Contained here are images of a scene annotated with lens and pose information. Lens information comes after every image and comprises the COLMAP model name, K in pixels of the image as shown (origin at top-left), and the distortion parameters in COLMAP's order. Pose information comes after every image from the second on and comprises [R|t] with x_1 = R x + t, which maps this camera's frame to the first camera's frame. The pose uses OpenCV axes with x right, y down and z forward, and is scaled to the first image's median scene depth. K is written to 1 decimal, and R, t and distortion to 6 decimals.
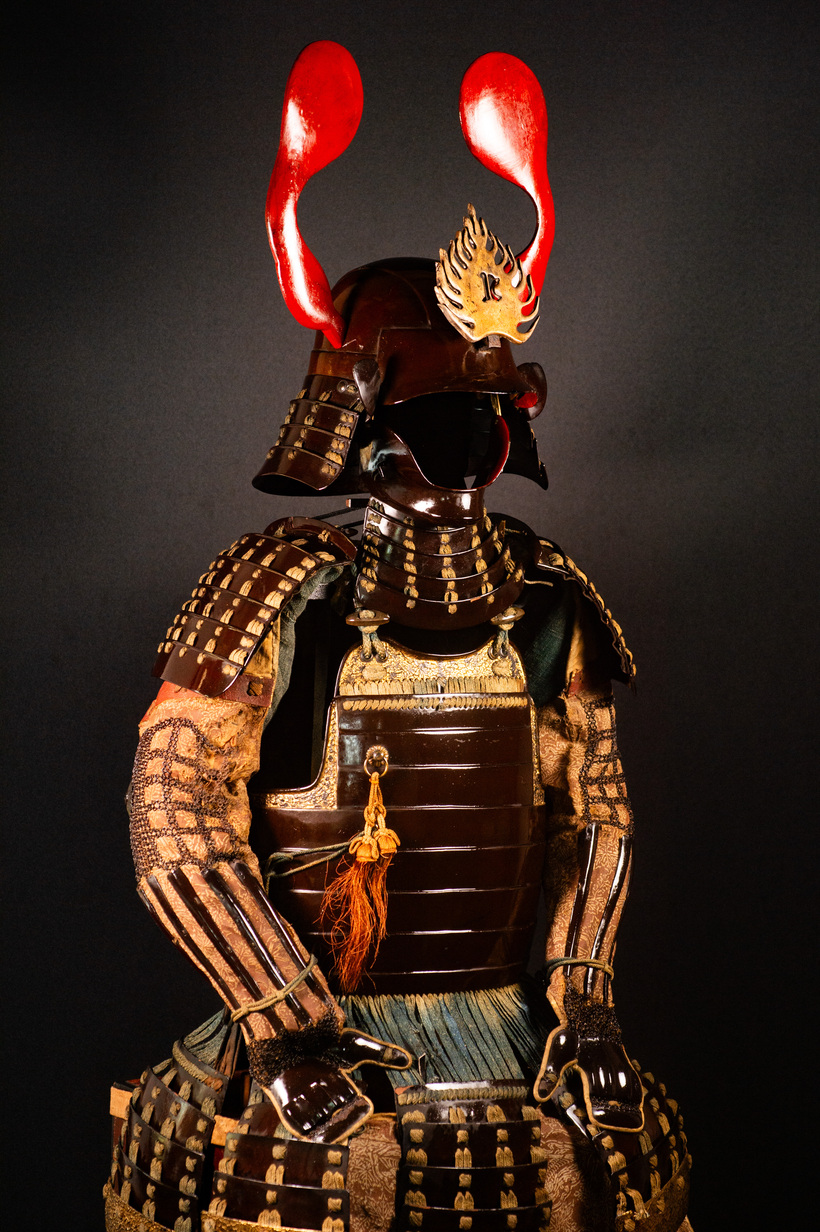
lens RADIAL K [[3567.9, 0, 415.4], [0, 3567.9, 616.0], [0, 0, 1]] dist [0.307064, 0.000000]
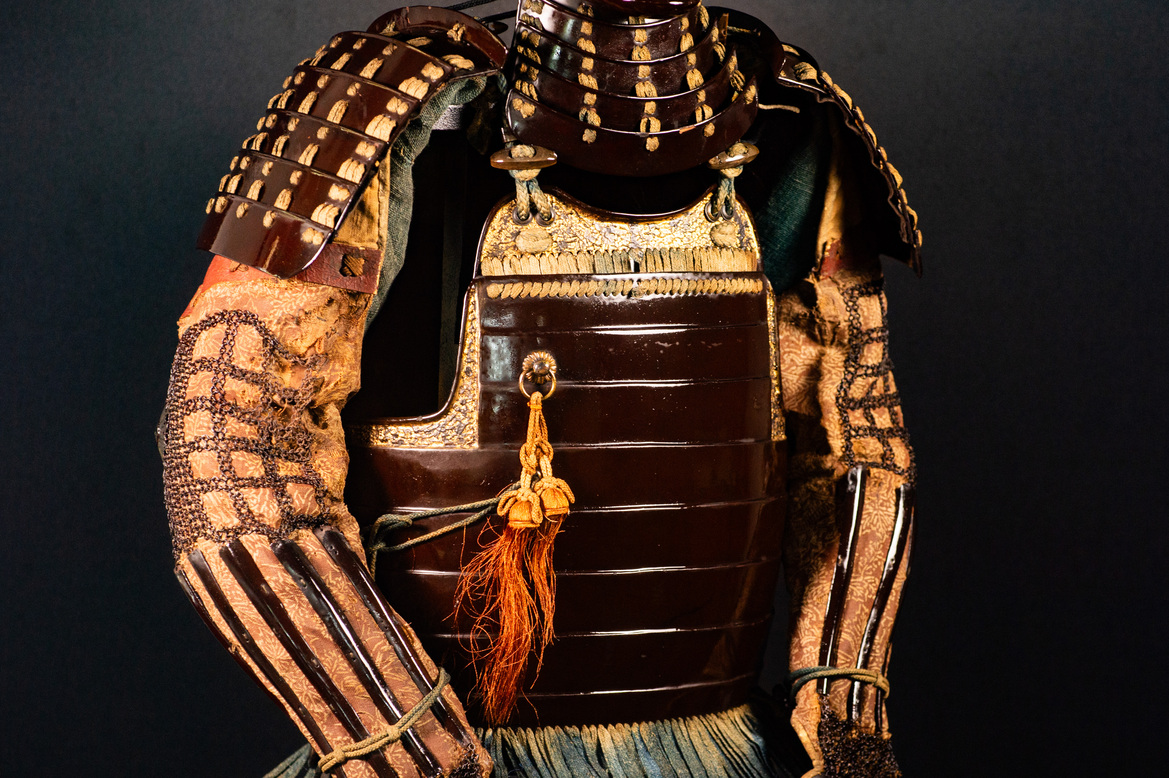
lens RADIAL K [[3385.4, 0, 552.8], [0, 3385.4, 388.3], [0, 0, 1]] dist [0.307064, 0.000000]
pose [[0.999988, -0.003808, 0.003051, -0.010101], [0.003677, 0.999107, 0.042081, 0.016813], [-0.003209, -0.042069, 0.999110, 0.377326]]
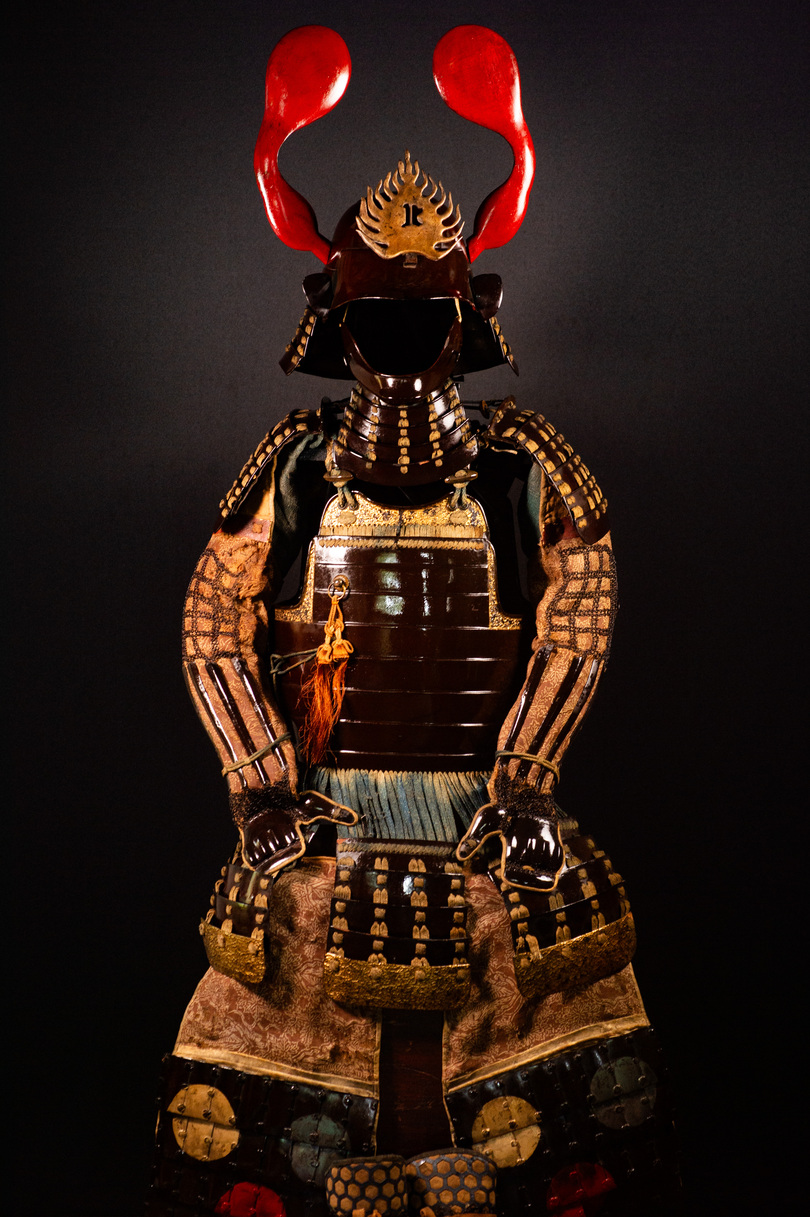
lens RADIAL K [[3524.4, 0, 403.3], [0, 3524.4, 613.8], [0, 0, 1]] dist [0.307064, 0.000000]
pose [[0.851212, 0.039619, -0.523324, 0.675769], [-0.022388, 0.998980, 0.039215, -0.000056], [0.524344, -0.021664, 0.851231, -0.070260]]
